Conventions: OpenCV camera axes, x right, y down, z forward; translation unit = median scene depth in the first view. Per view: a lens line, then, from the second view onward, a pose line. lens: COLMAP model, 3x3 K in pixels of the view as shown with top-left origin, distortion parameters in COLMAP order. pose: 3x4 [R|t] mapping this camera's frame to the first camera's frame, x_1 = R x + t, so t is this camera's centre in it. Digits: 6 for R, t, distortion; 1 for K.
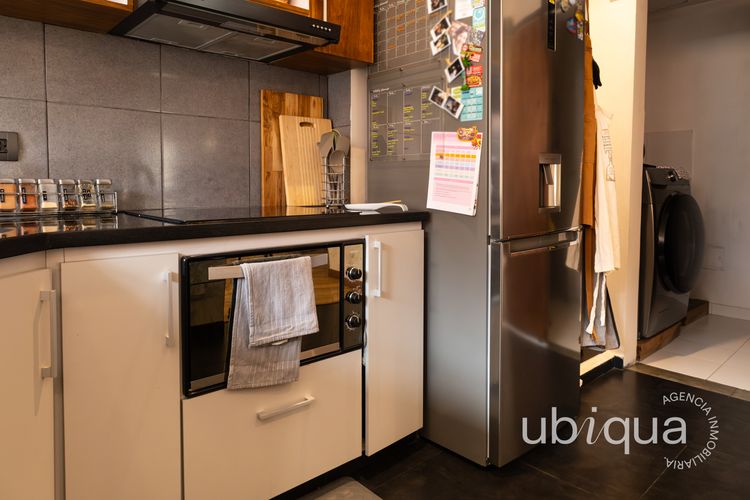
lens RADIAL K [[497.8, 0, 382.4], [0, 497.8, 208.0], [0, 0, 1]] dist [-0.000240, 0.002774]
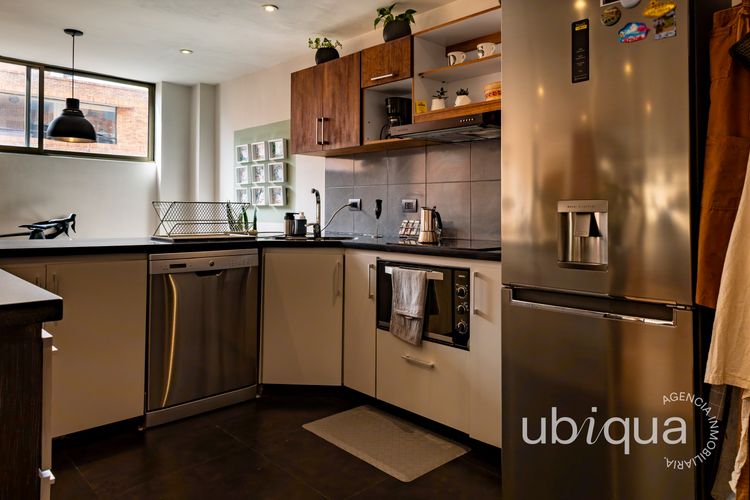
lens RADIAL K [[497.8, 0, 363.8], [0, 497.8, 212.1], [0, 0, 1]] dist [-0.000240, 0.002774]
pose [[0.006625, -0.006798, -0.999955, 1.211621], [-0.061778, 0.998064, -0.007194, -0.057208], [0.998068, 0.061823, 0.006192, 0.650670]]
